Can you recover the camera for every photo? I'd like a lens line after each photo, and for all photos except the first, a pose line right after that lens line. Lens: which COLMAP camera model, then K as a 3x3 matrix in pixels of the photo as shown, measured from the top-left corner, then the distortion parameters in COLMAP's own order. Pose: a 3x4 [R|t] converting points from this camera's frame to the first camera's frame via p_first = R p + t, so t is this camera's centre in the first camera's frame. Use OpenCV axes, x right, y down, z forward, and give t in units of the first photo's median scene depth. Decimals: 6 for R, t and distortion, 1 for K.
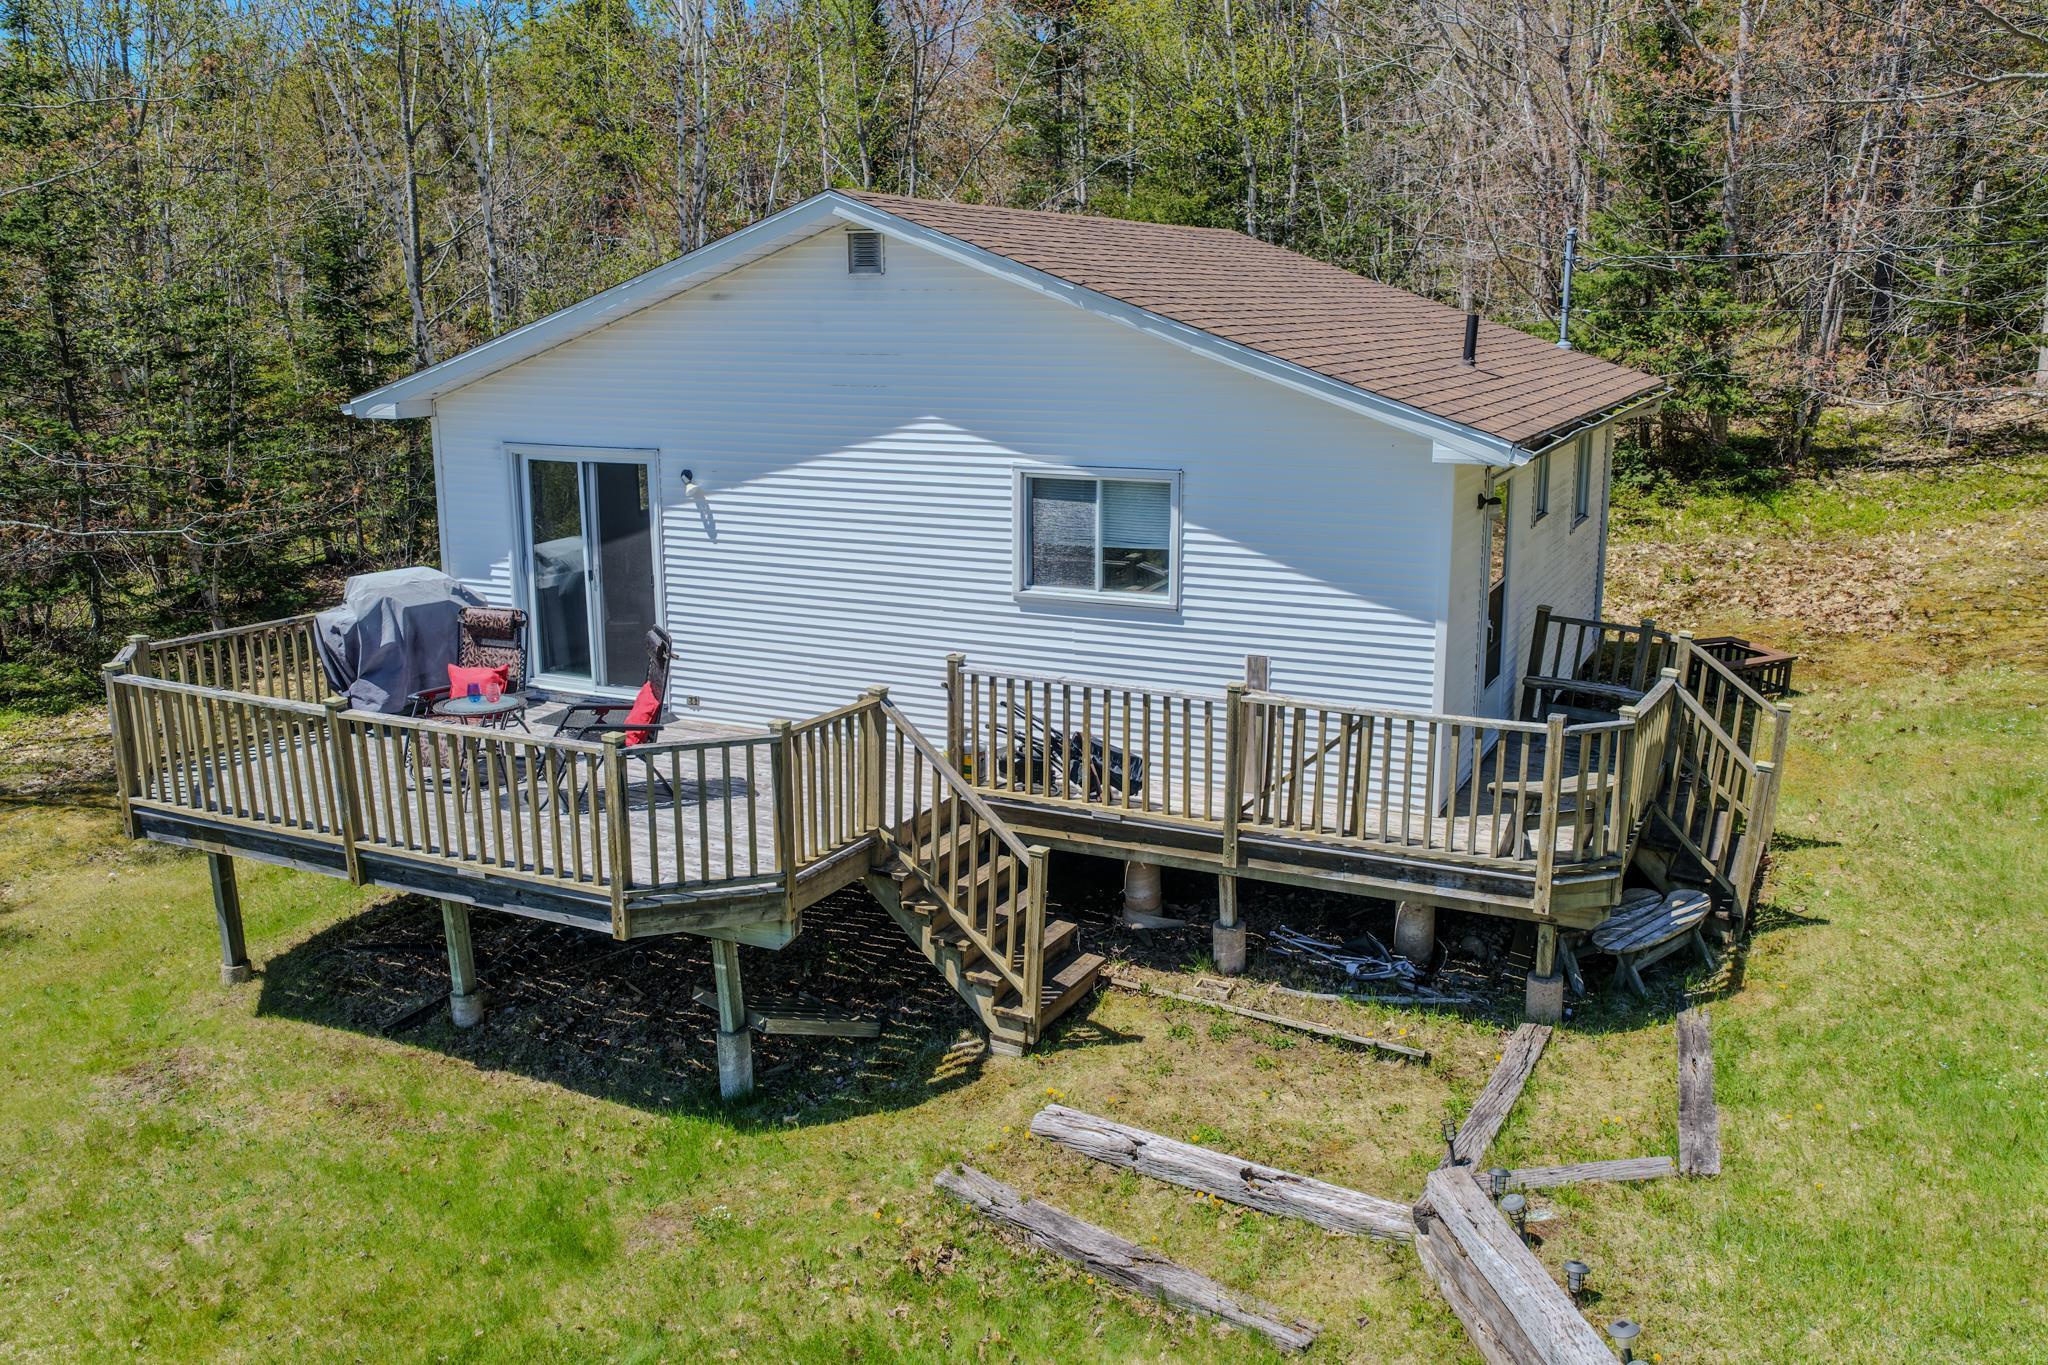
lens RADIAL K [[1694.7, 0, 1024.0], [0, 1694.7, 682.5], [0, 0, 1]] dist [0.006953, 0.005911]
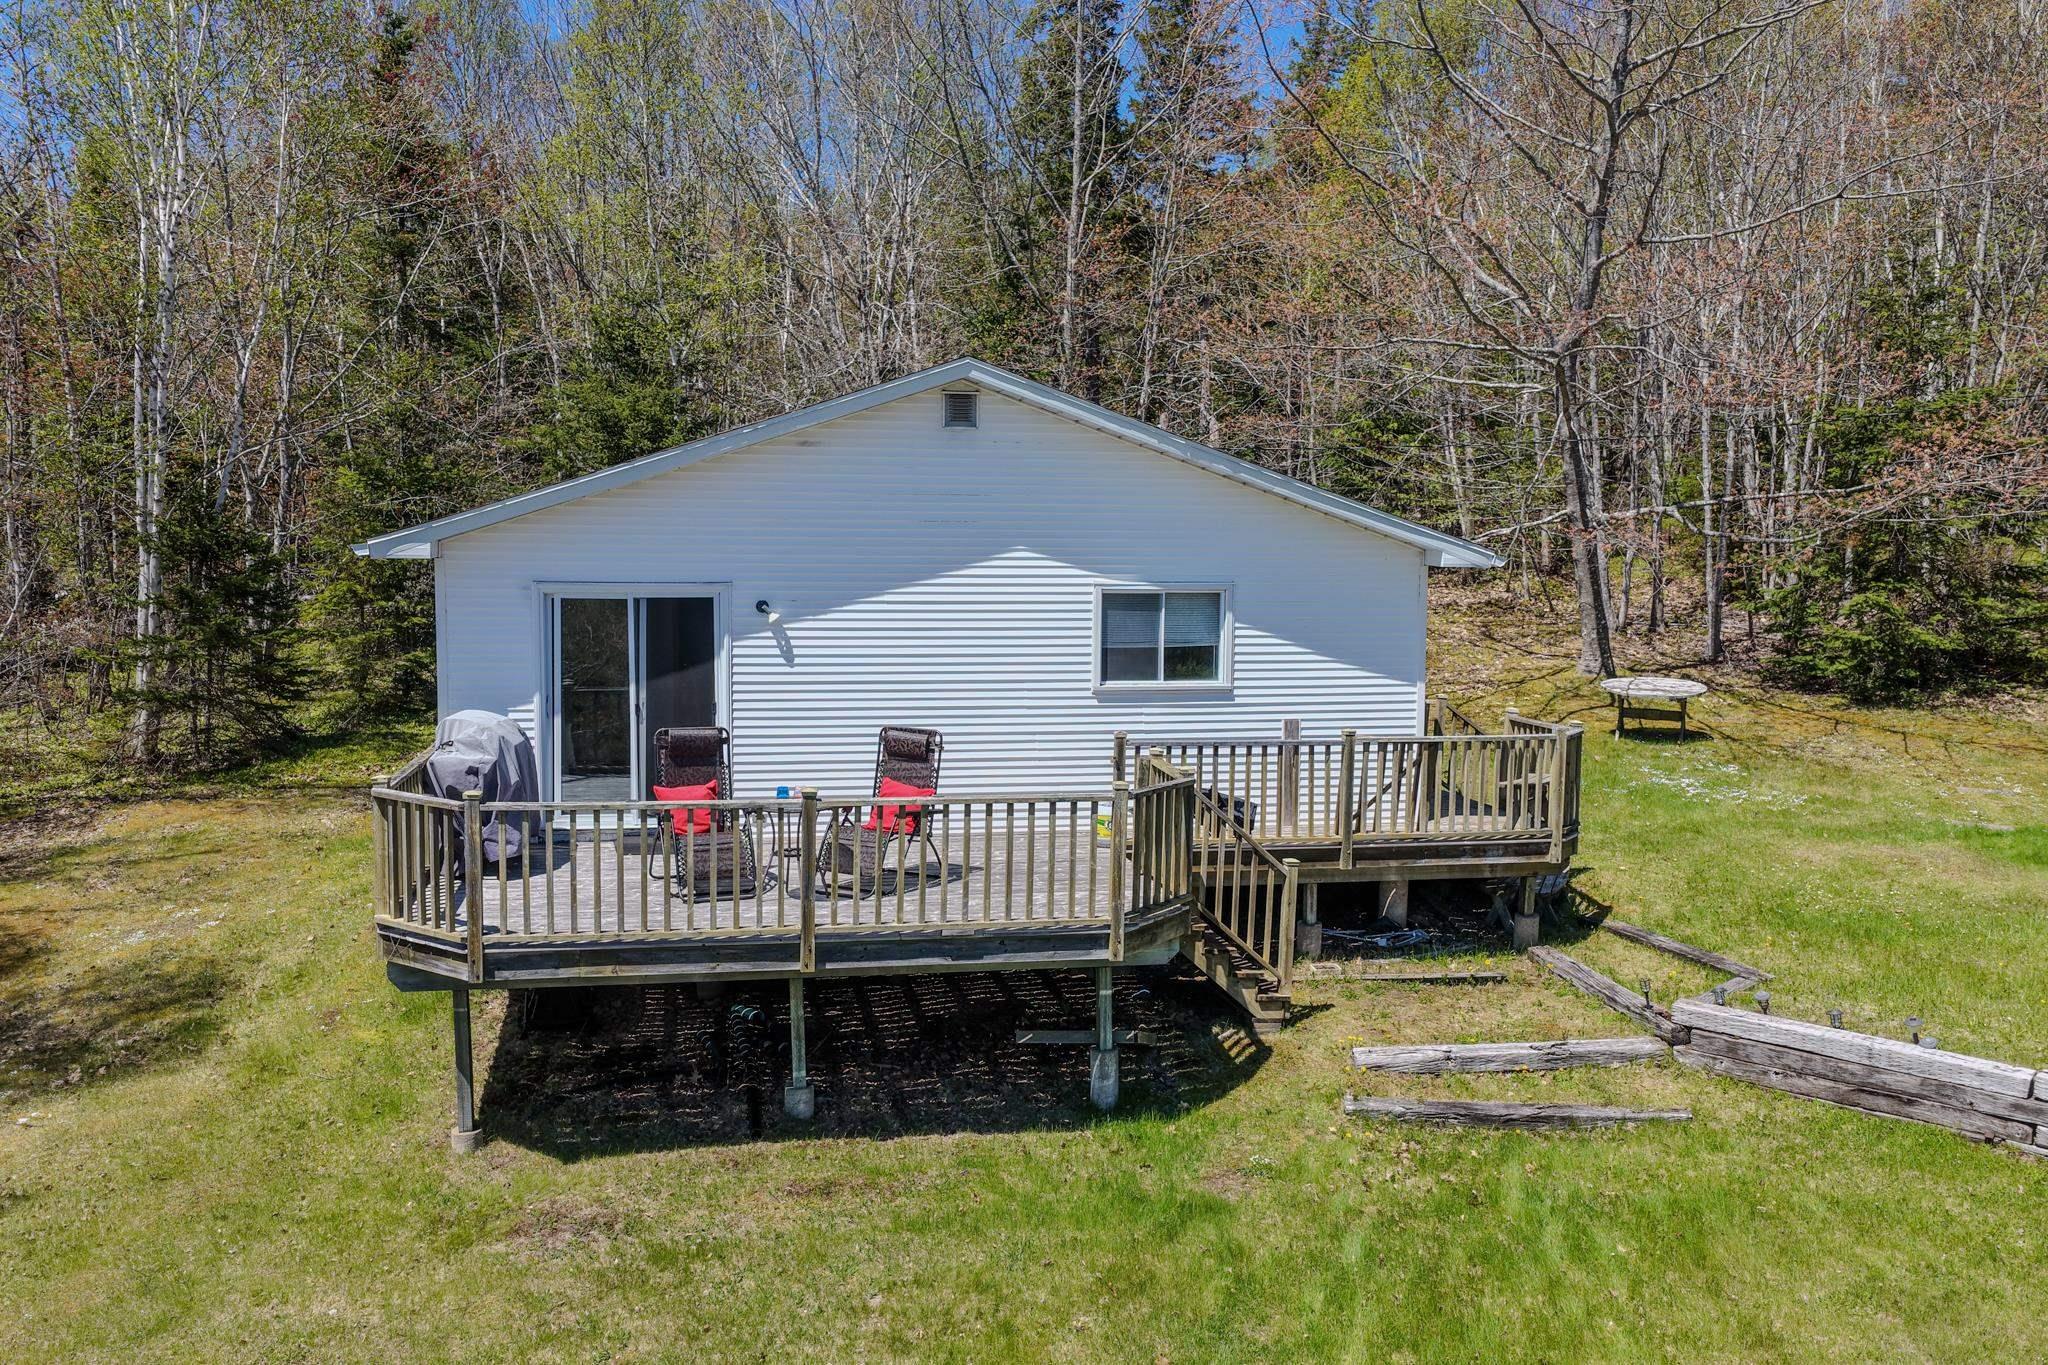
lens RADIAL K [[1693.2, 0, 1024.0], [0, 1693.2, 682.5], [0, 0, 1]] dist [-0.012451, 0.013570]
pose [[0.800156, -0.046002, 0.598025, -0.796957], [0.121159, 0.988897, -0.086041, 0.043190], [-0.587427, 0.141302, 0.796846, 0.060447]]
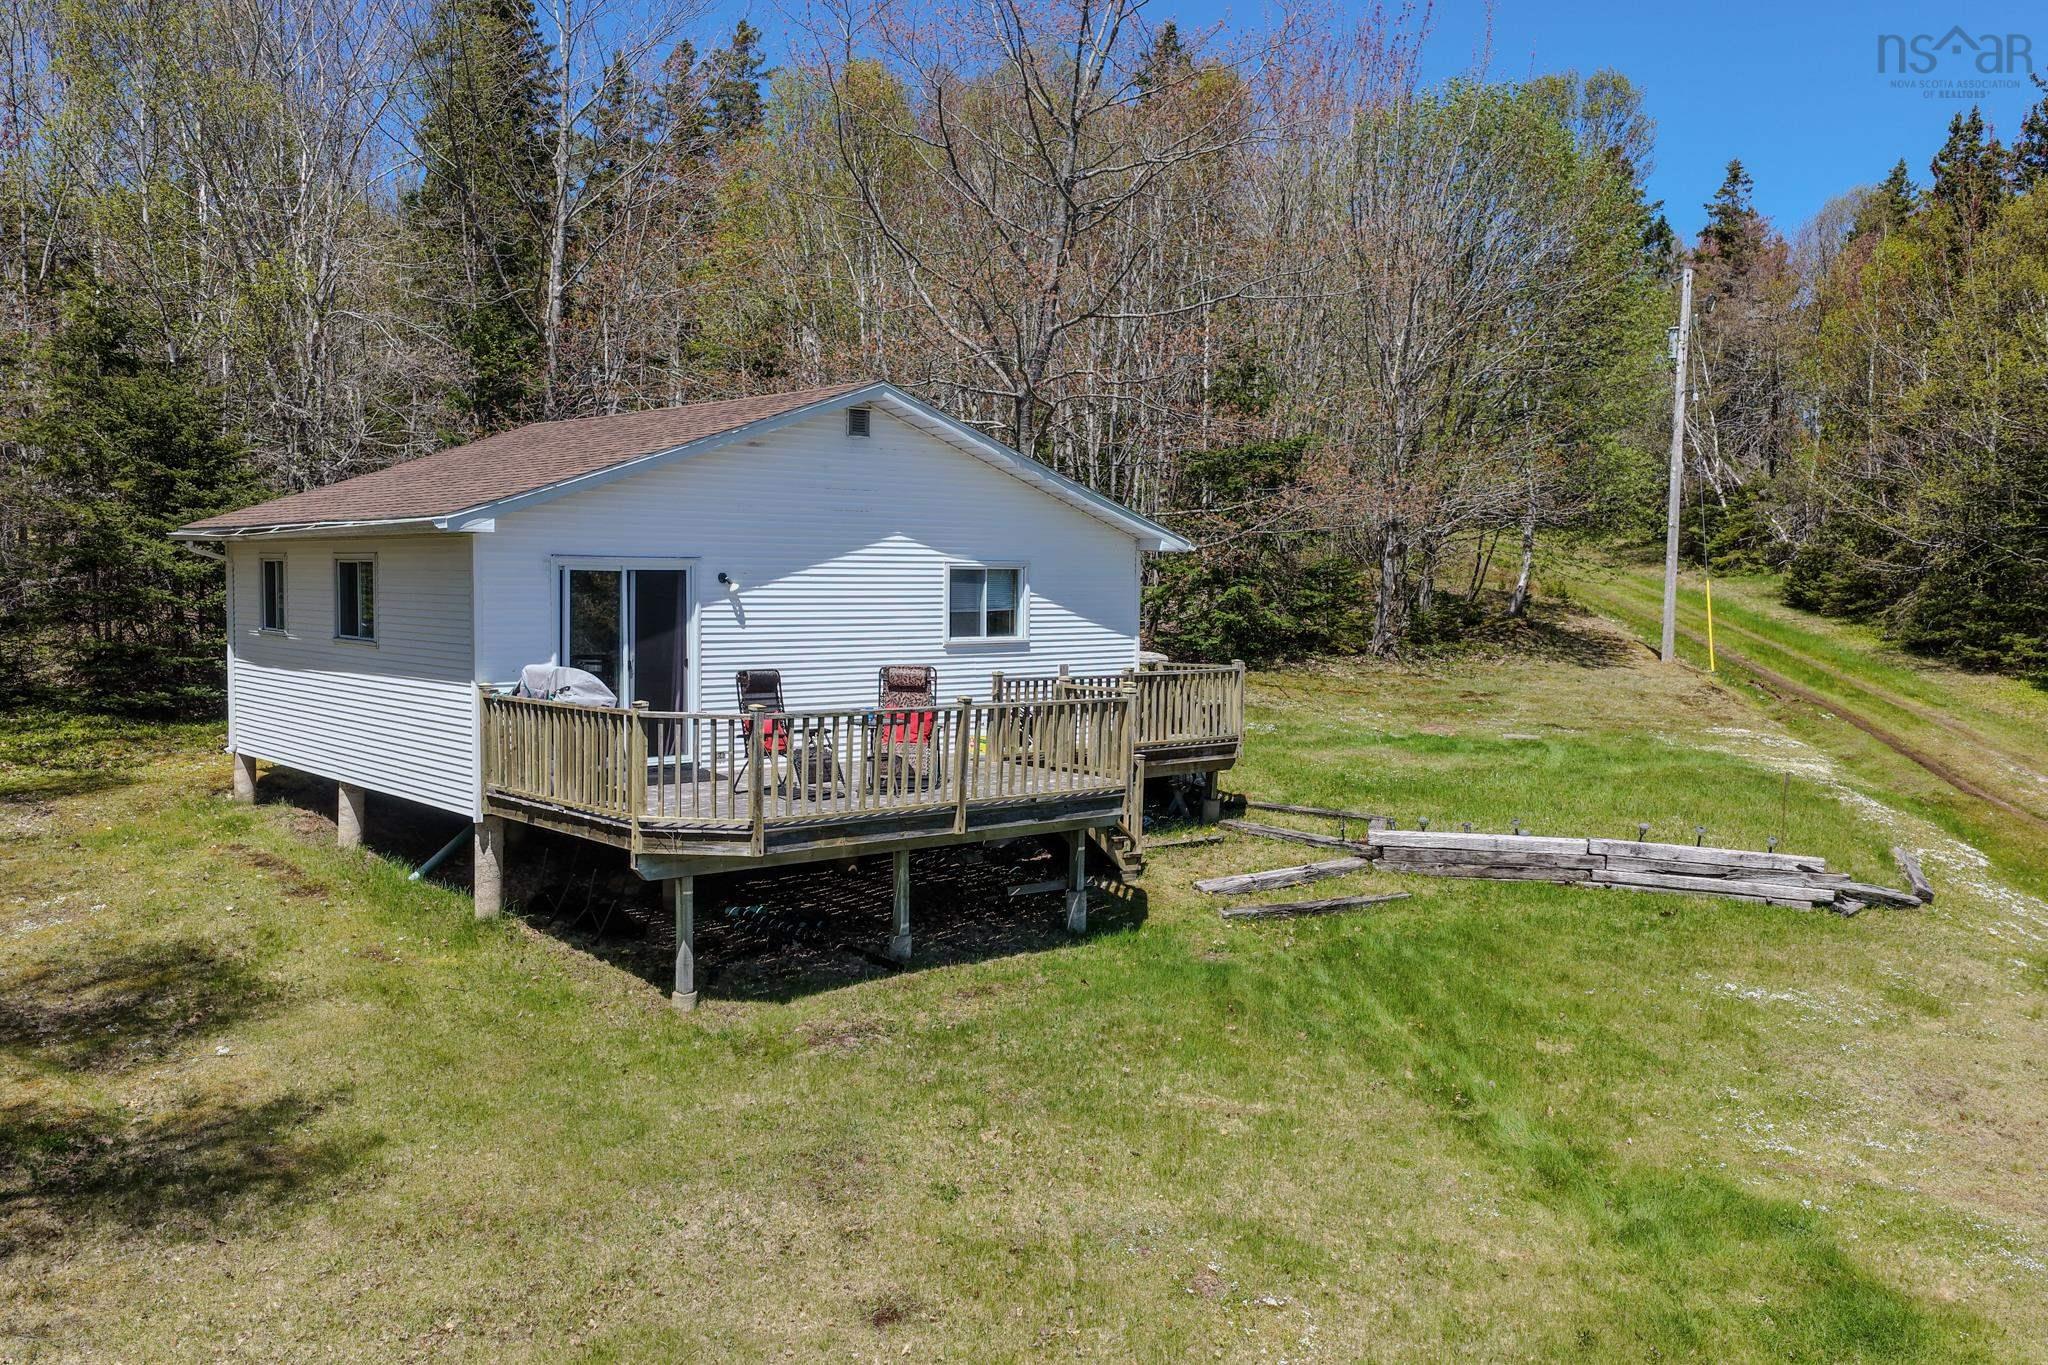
lens RADIAL K [[1693.2, 0, 1024.0], [0, 1693.2, 682.5], [0, 0, 1]] dist [-0.012451, 0.013570]
pose [[0.388375, -0.054706, 0.919876, -1.464177], [0.190266, 0.981487, -0.021961, 0.032650], [-0.901645, 0.183550, 0.391593, 0.336261]]
